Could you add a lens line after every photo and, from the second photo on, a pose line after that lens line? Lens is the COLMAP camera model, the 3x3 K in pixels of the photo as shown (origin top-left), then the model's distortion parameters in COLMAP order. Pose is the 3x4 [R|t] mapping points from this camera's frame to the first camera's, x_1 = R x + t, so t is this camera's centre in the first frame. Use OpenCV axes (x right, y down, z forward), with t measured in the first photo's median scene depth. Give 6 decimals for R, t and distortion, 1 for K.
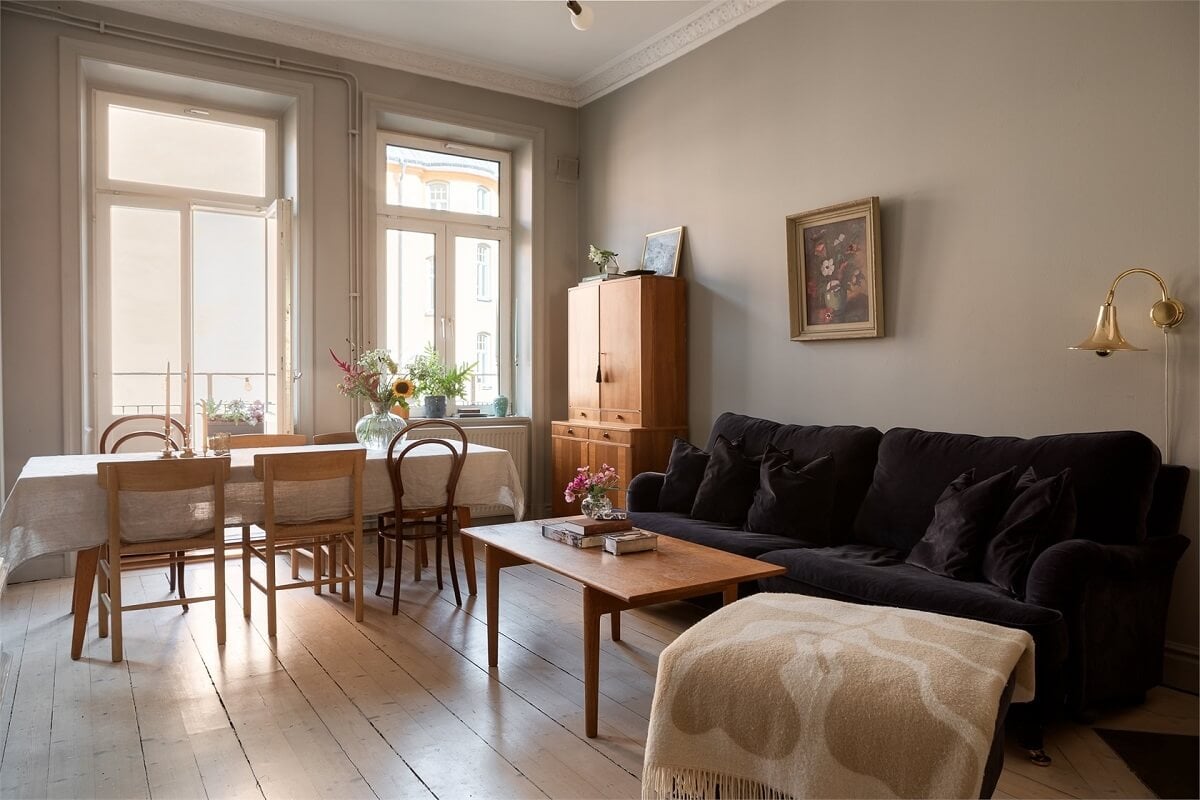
lens RADIAL K [[824.7, 0, 595.8], [0, 824.7, 383.6], [0, 0, 1]] dist [-0.009595, 0.006082]
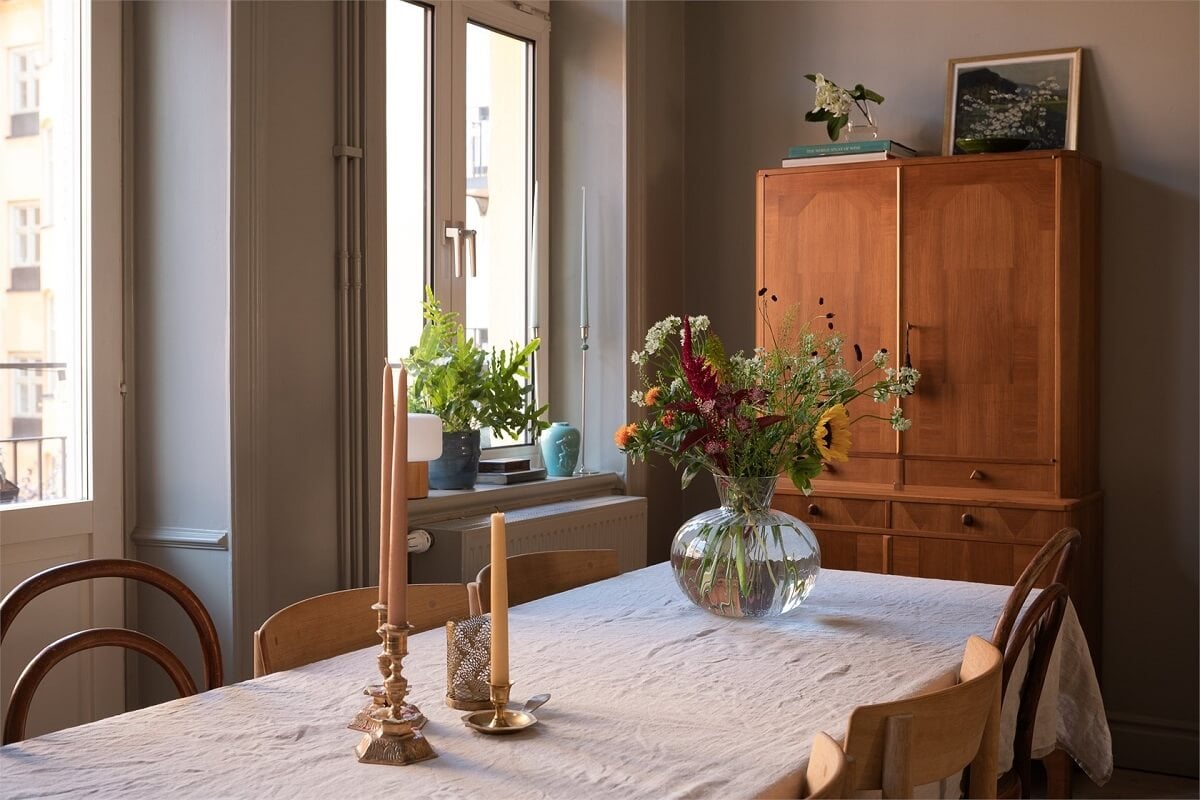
lens RADIAL K [[1435.8, 0, 597.9], [0, 1435.8, 395.0], [0, 0, 1]] dist [-0.029362, 0.000000]
pose [[0.891359, -0.011822, 0.453145, -0.602813], [-0.000062, 0.999657, 0.026201, -0.024761], [-0.453299, -0.023382, 0.891052, 0.509300]]
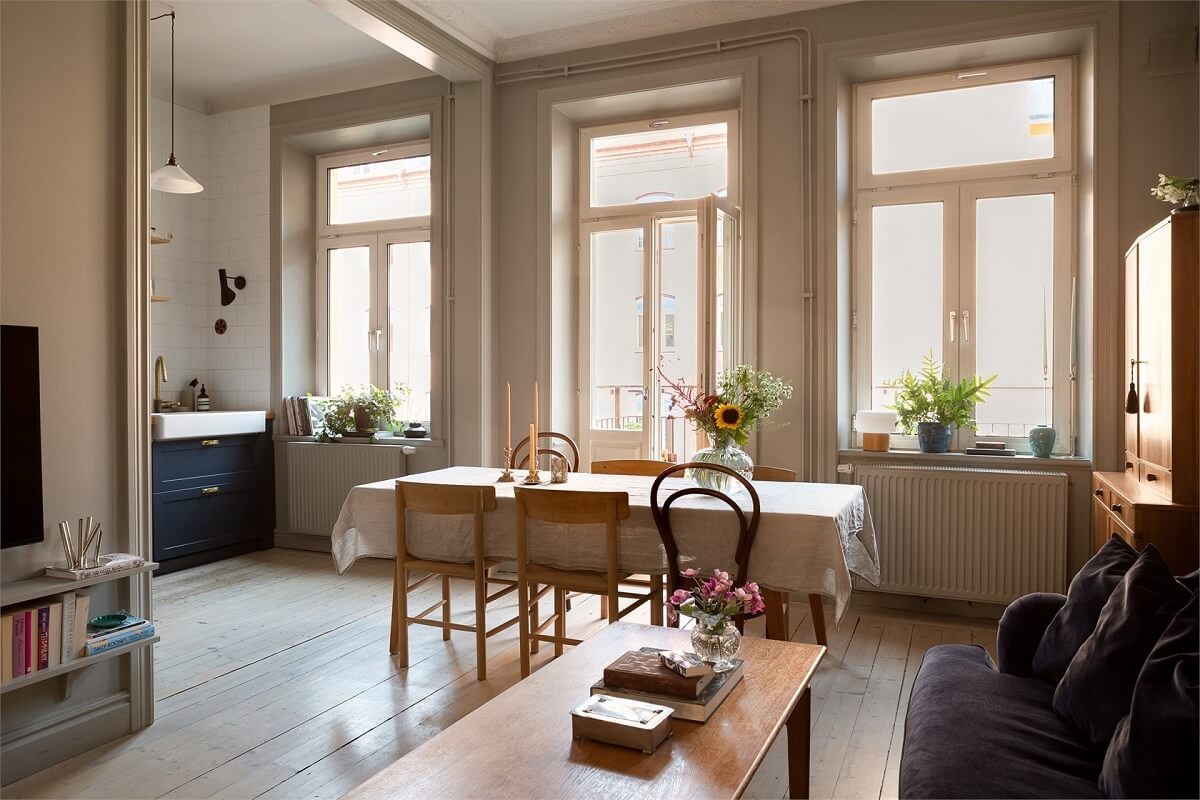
lens RADIAL K [[824.2, 0, 589.7], [0, 824.2, 382.4], [0, 0, 1]] dist [-0.012162, 0.006471]
pose [[0.552539, 0.002652, -0.833483, 0.340485], [-0.004371, 0.999990, 0.000284, -0.026467], [0.833476, 0.003487, 0.552545, 0.464717]]
